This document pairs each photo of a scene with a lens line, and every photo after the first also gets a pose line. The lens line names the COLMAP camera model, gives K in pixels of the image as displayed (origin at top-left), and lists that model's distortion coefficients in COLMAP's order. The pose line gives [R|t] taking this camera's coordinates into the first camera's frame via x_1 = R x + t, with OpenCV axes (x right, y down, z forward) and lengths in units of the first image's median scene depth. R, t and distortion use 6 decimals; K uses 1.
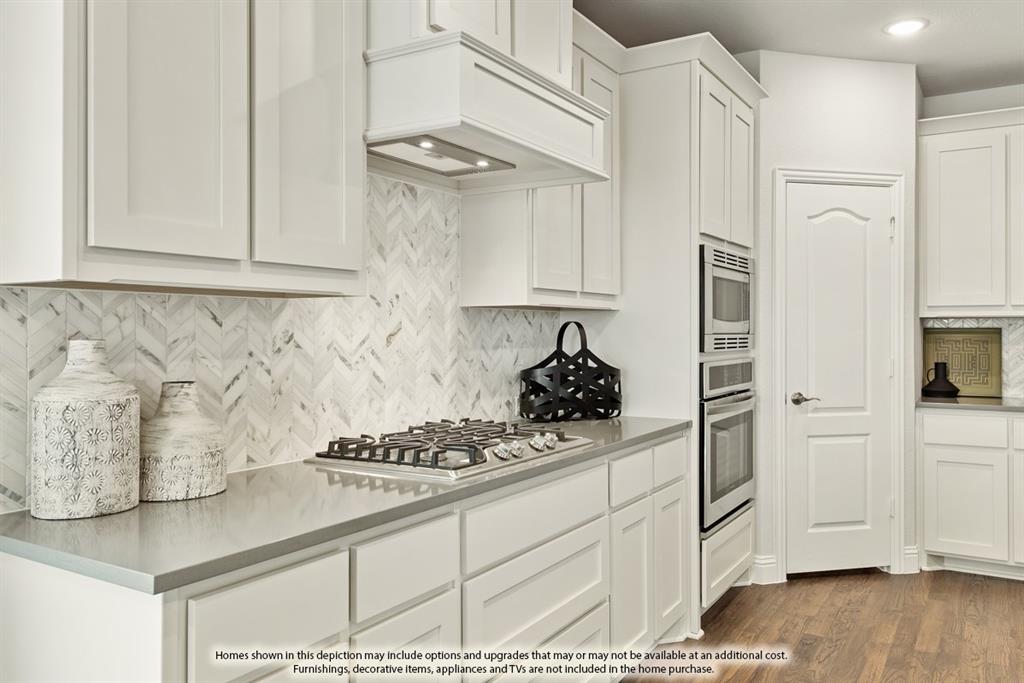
lens RADIAL K [[751.1, 0, 529.5], [0, 751.1, 332.1], [0, 0, 1]] dist [0.010624, -0.016412]
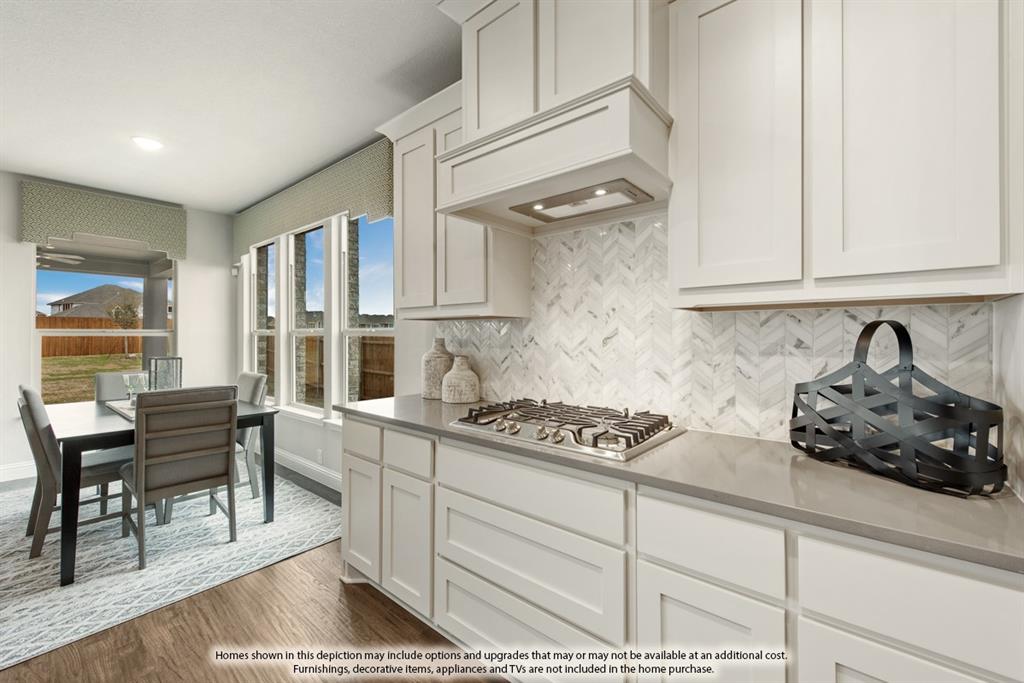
lens RADIAL K [[415.0, 0, 532.6], [0, 415.0, 336.2], [0, 0, 1]] dist [0.021712, -0.000524]
pose [[-0.117247, -0.000896, -0.993102, 0.570217], [-0.003299, 0.999994, -0.000512, 0.001201], [0.993097, 0.003216, -0.117249, 0.929751]]
